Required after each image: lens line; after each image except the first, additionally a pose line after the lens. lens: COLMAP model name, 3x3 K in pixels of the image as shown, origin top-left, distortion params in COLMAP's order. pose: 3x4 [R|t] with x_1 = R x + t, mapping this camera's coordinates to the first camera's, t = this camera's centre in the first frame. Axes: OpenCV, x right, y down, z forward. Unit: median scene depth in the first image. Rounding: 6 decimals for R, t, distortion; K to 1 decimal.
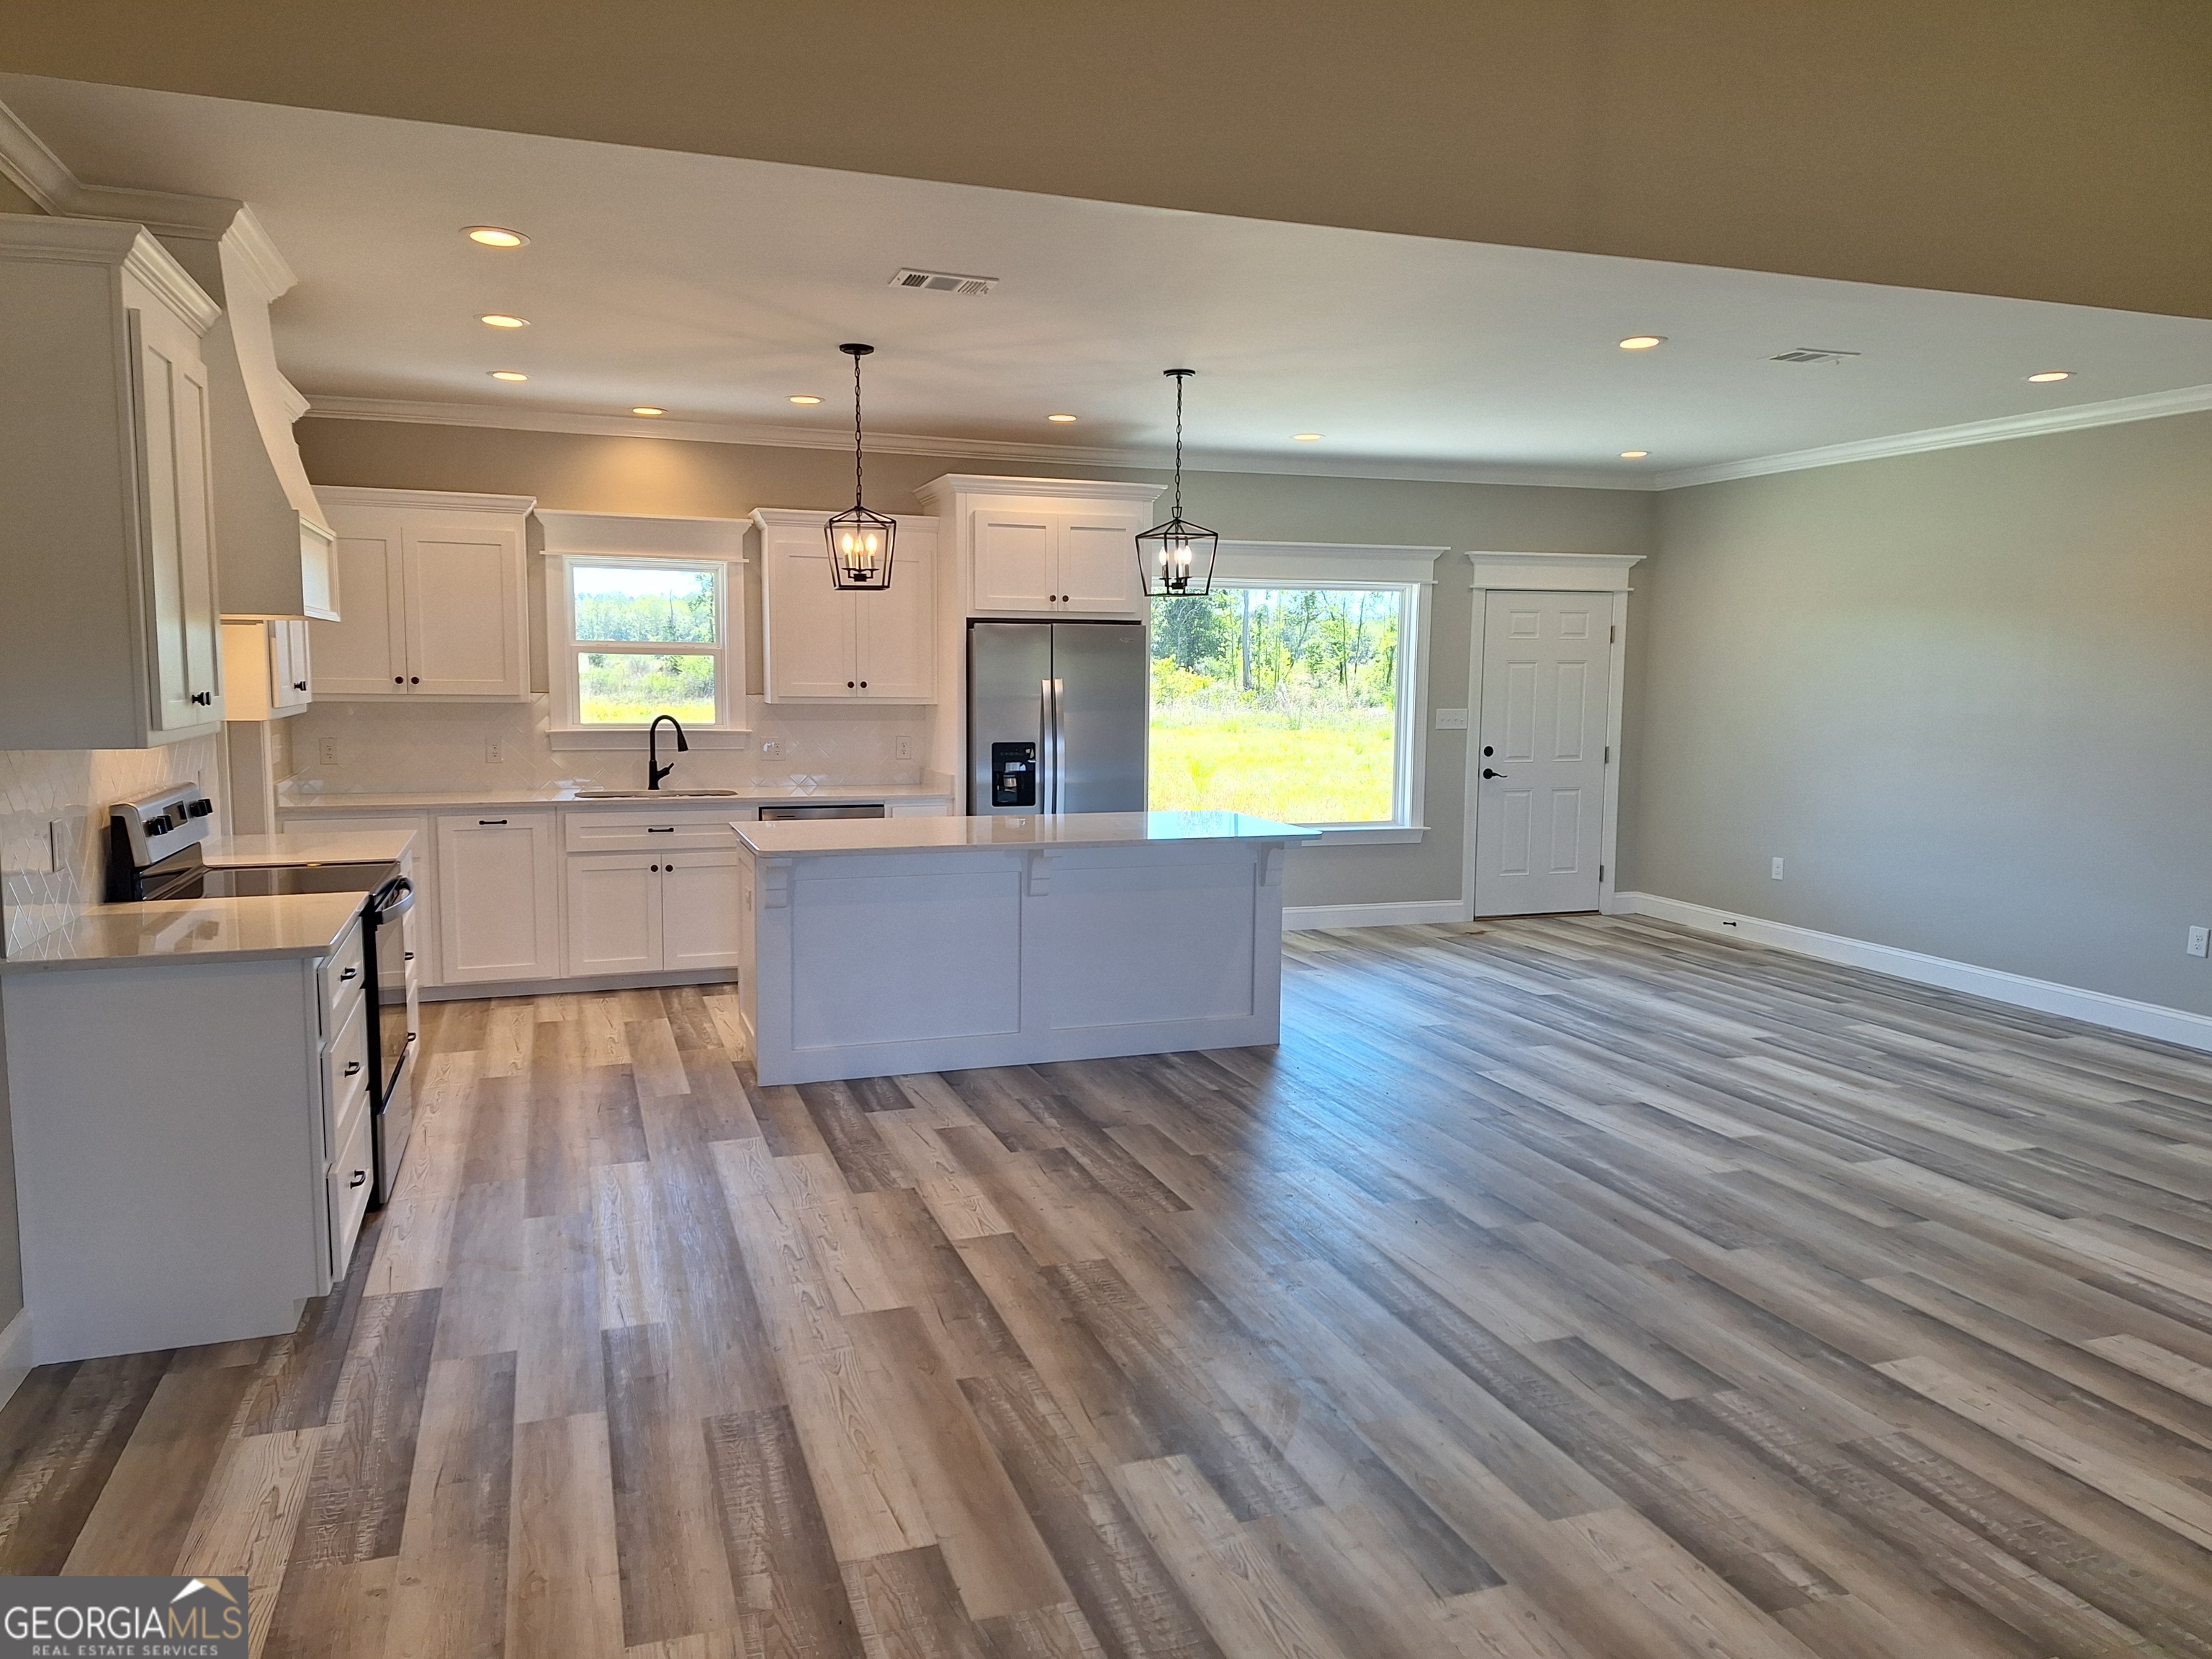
lens RADIAL K [[1522.3, 0, 1082.8], [0, 1522.3, 823.8], [0, 0, 1]] dist [0.085223, -0.084838]
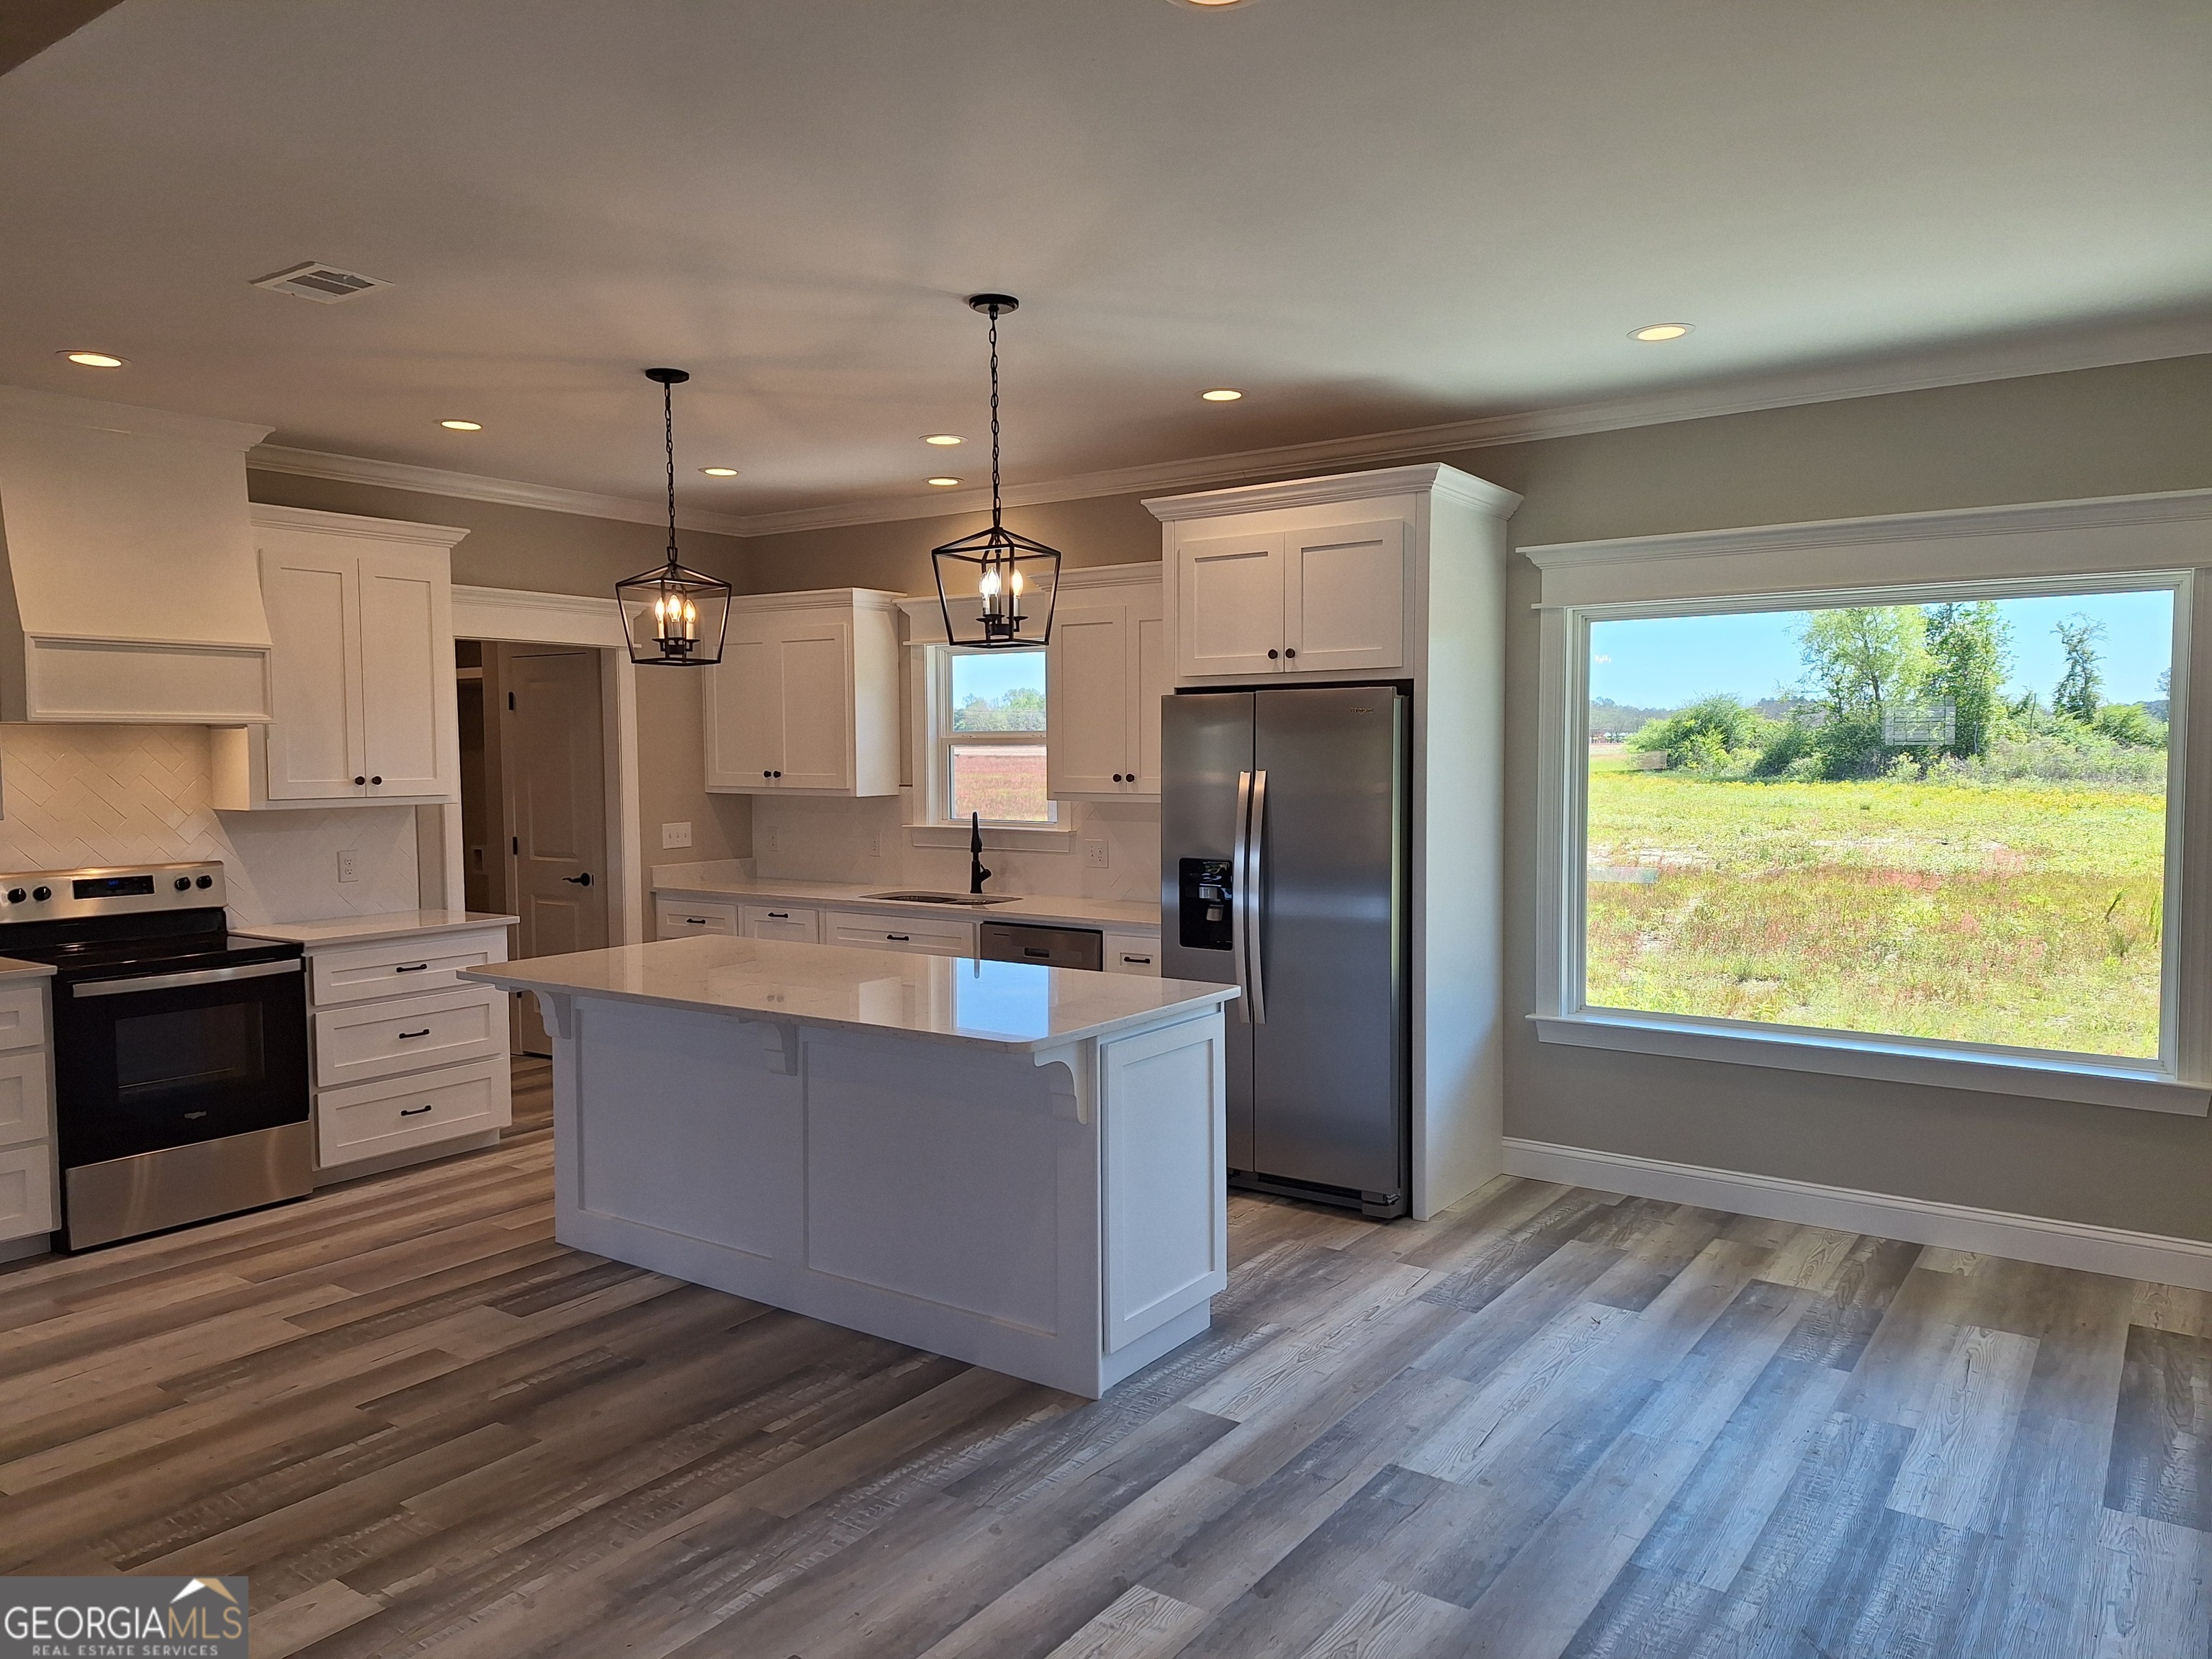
lens RADIAL K [[1522.3, 0, 1105.4], [0, 1522.3, 832.3], [0, 0, 1]] dist [0.085223, -0.084838]
pose [[0.578589, 0.035457, -0.814848, 0.732922], [-0.073755, 0.997236, -0.008977, -0.081710], [0.812278, 0.065293, 0.579605, 0.791116]]
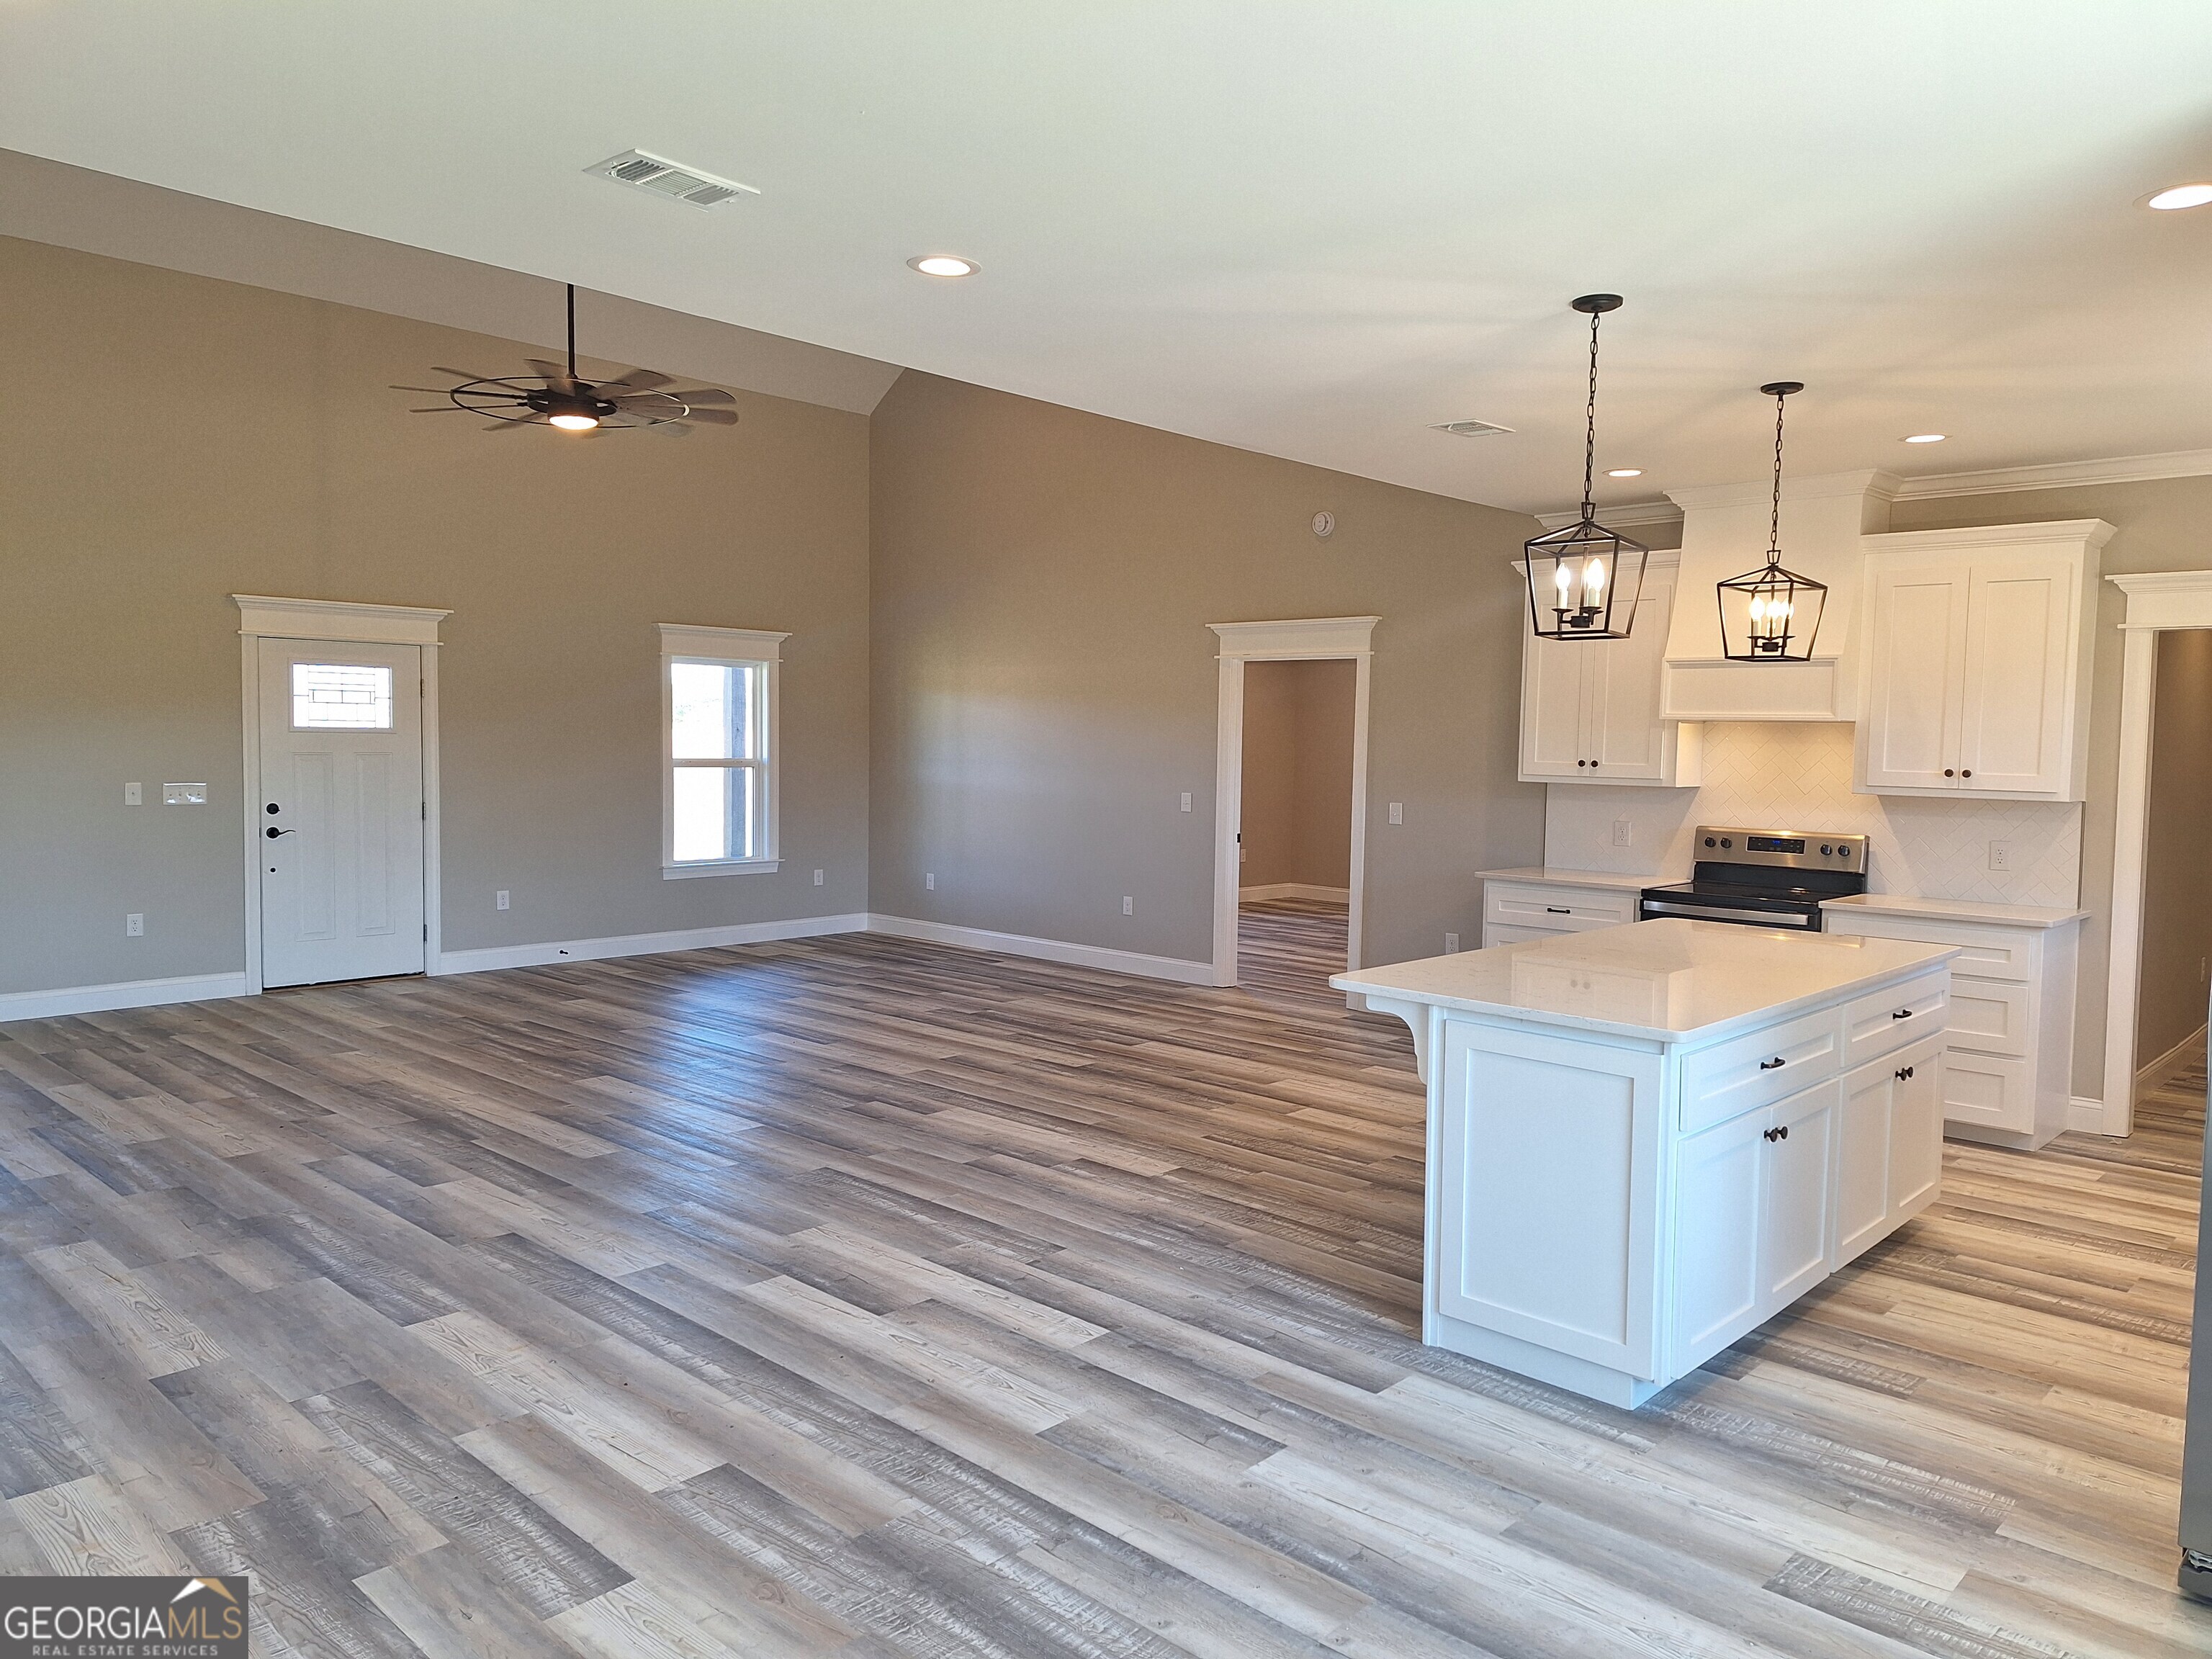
lens RADIAL K [[1522.3, 0, 1119.0], [0, 1522.3, 798.0], [0, 0, 1]] dist [0.085223, -0.084838]
pose [[-0.883268, -0.005697, -0.468834, 0.651449], [-0.075778, 0.988515, 0.130753, -0.180881], [0.462704, 0.151018, -0.873555, 1.775113]]
